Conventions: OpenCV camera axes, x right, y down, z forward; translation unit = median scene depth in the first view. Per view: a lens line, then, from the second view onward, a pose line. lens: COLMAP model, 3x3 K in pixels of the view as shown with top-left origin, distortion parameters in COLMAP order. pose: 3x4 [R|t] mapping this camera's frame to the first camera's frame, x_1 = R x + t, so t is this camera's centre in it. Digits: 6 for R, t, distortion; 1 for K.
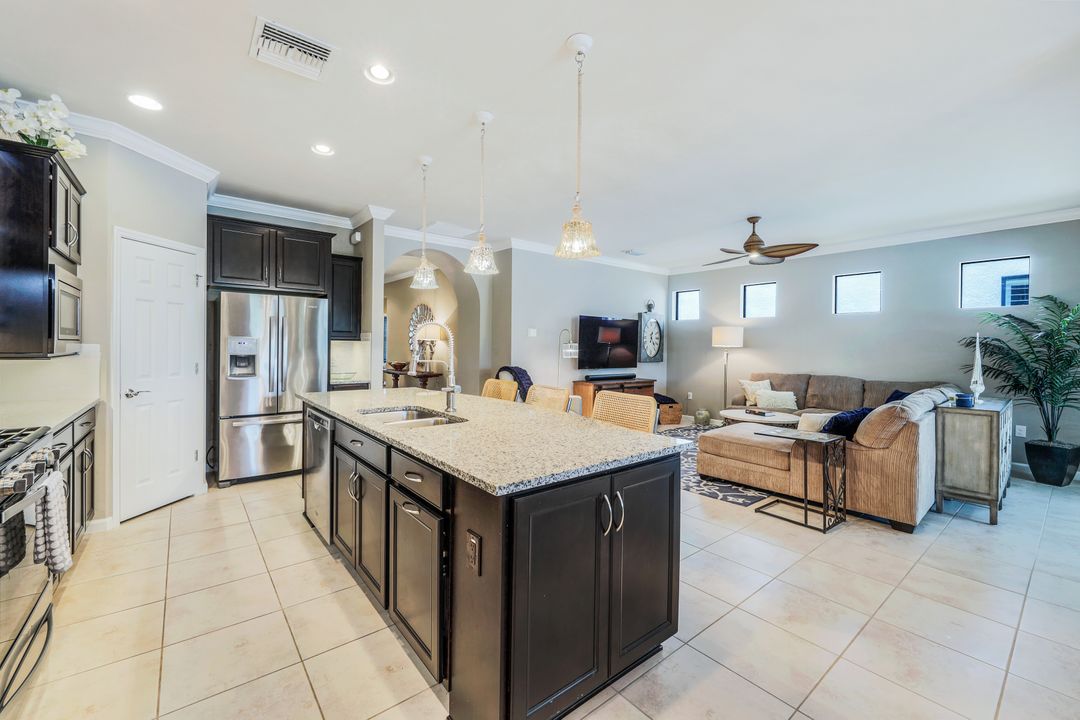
lens RADIAL K [[440.4, 0, 534.1], [0, 440.4, 355.0], [0, 0, 1]] dist [-0.000133, 0.000420]
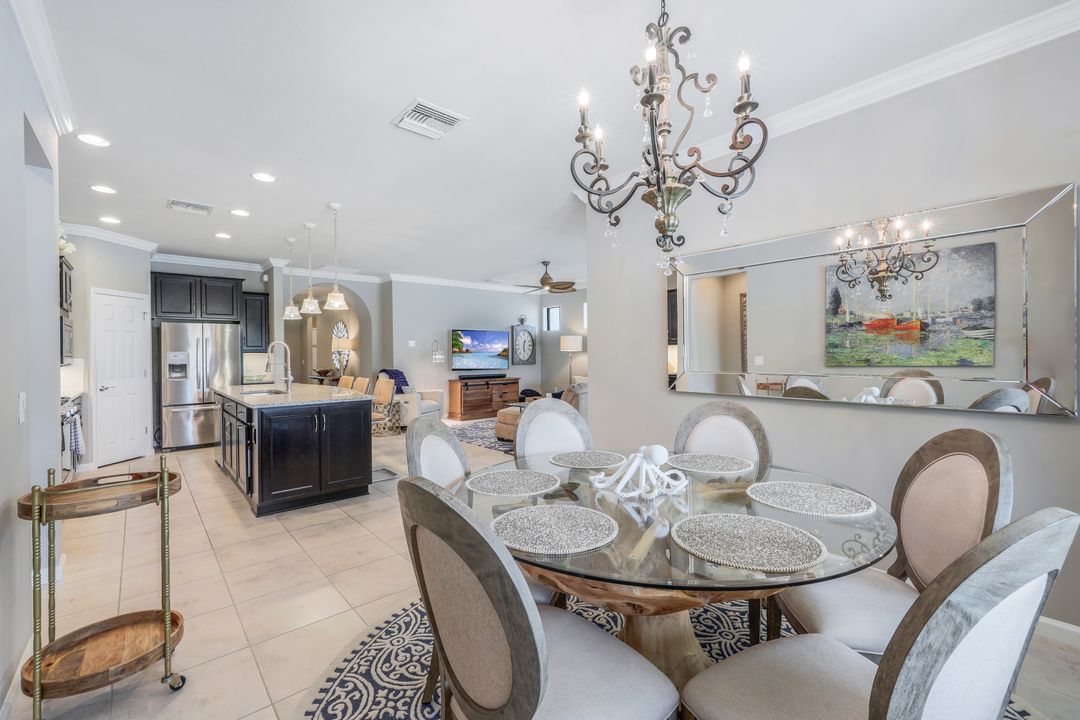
lens RADIAL K [[440.4, 0, 530.9], [0, 440.4, 368.0], [0, 0, 1]] dist [-0.000133, 0.000420]
pose [[0.999453, -0.018518, 0.027408, 0.417425], [0.018044, 0.999685, 0.017430, 0.007721], [-0.027722, -0.016926, 0.999472, -0.446118]]
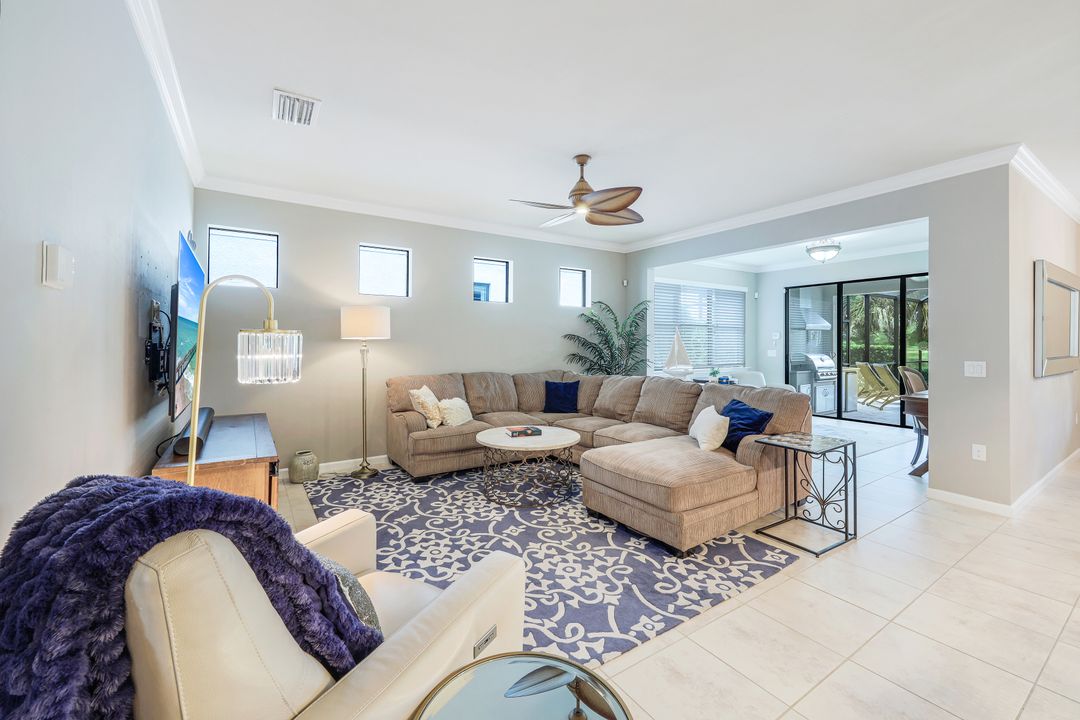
lens RADIAL K [[440.4, 0, 535.0], [0, 440.4, 340.7], [0, 0, 1]] dist [-0.000133, 0.000420]
pose [[0.097586, -0.008399, 0.995192, -0.221523], [0.019610, 0.999786, 0.006515, -0.023591], [-0.995034, 0.018880, 0.097730, 1.042806]]
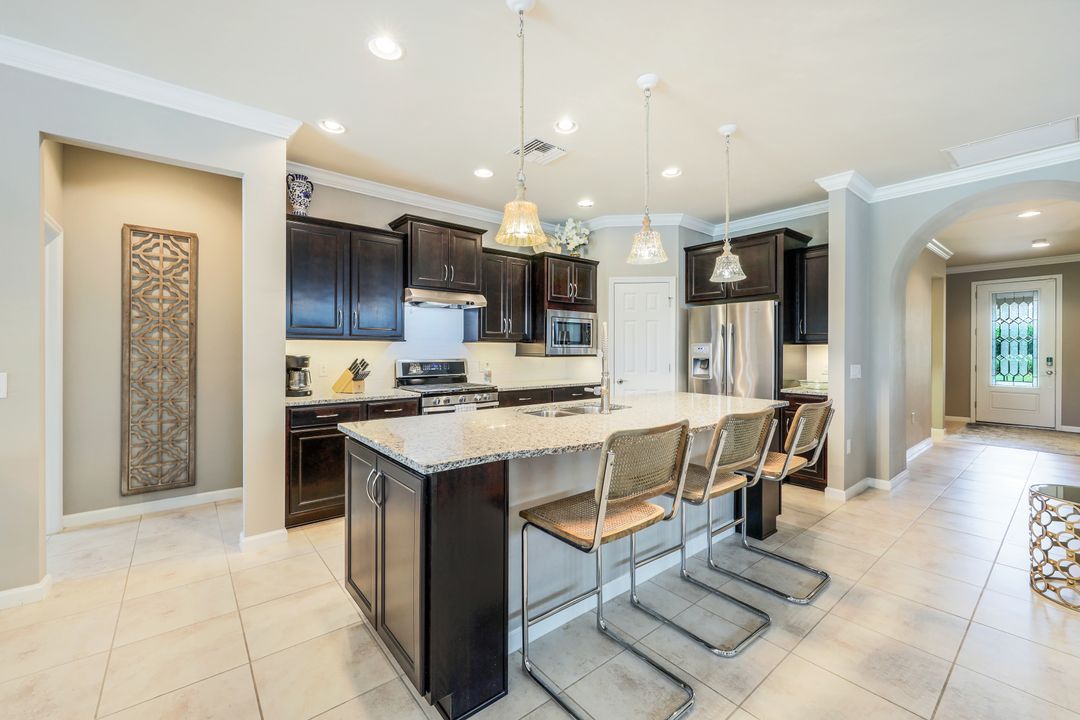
lens RADIAL K [[440.4, 0, 526.6], [0, 440.4, 352.7], [0, 0, 1]] dist [-0.000133, 0.000420]
pose [[0.004135, -0.003293, -0.999986, 0.435625], [-0.022676, 0.999737, -0.003386, -0.001395], [0.999734, 0.022690, 0.004059, 0.450468]]
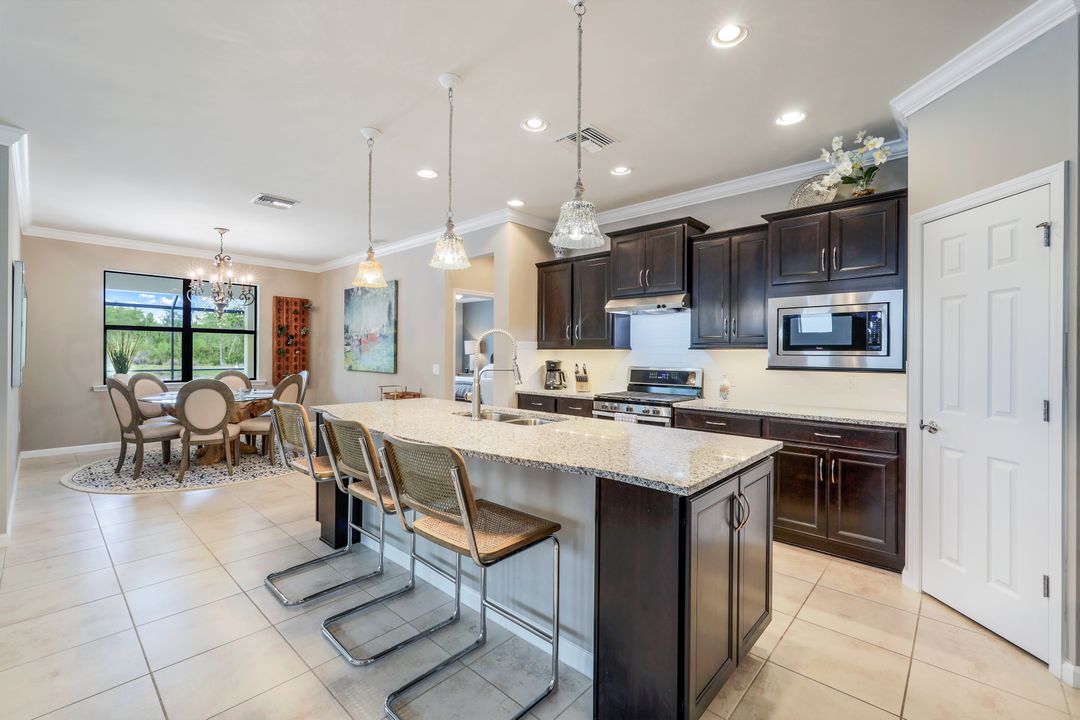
lens RADIAL K [[463.3, 0, 538.7], [0, 463.3, 354.5], [0, 0, 1]] dist [0.001235, -0.000011]
pose [[-0.988351, -0.020821, -0.150763, -0.090372], [-0.023782, 0.999558, 0.017863, -0.022665], [0.150324, 0.021240, -0.988409, 1.118365]]
